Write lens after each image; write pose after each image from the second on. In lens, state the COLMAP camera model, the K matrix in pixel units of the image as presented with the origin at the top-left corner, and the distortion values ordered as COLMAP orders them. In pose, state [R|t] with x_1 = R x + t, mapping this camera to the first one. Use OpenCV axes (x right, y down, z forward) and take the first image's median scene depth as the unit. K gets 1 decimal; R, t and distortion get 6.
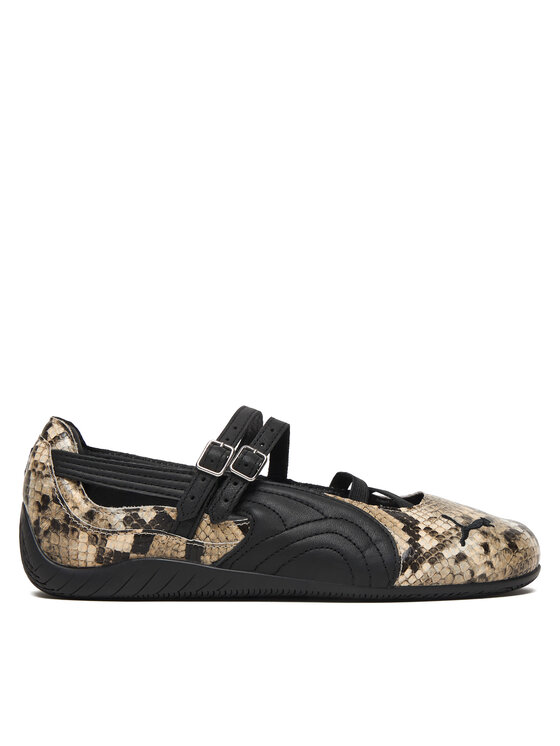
lens RADIAL K [[850.5, 0, 280.0], [0, 850.5, 373.0], [0, 0, 1]] dist [-0.003385, 0.000342]
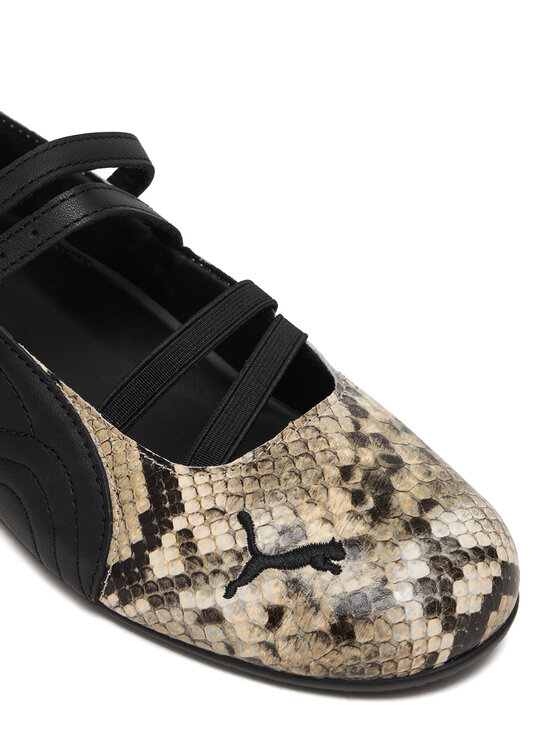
lens RADIAL K [[1562.6, 0, 280.0], [0, 1562.6, 373.0], [0, 0, 1]] dist [0.025931, 0.128435]
pose [[0.757504, 0.389859, -0.523640, 0.655430], [0.051173, 0.764179, 0.642971, -0.466645], [0.650822, -0.513849, 0.558918, 0.586434]]
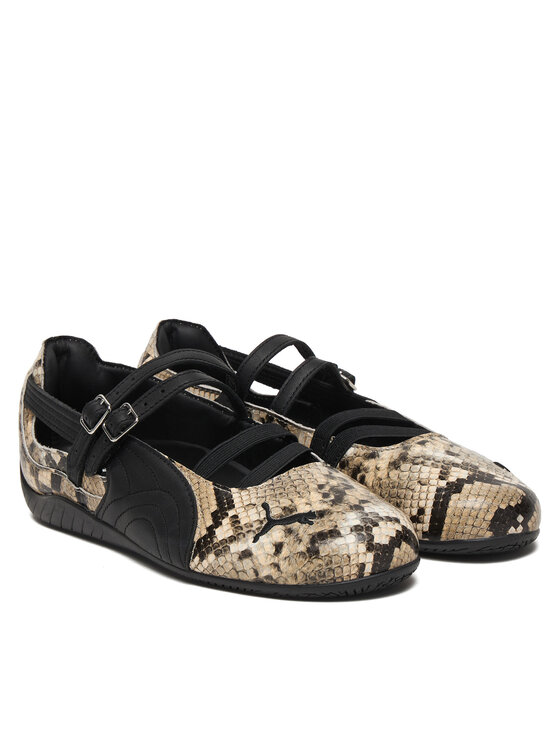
lens RADIAL K [[1701.1, 0, 280.0], [0, 1701.1, 373.0], [0, 0, 1]] dist [-0.038702, -0.078246]
pose [[0.678270, 0.111521, -0.726300, 1.536615], [0.118911, 0.958730, 0.258257, -0.437606], [0.725127, -0.261533, 0.637017, -0.093142]]
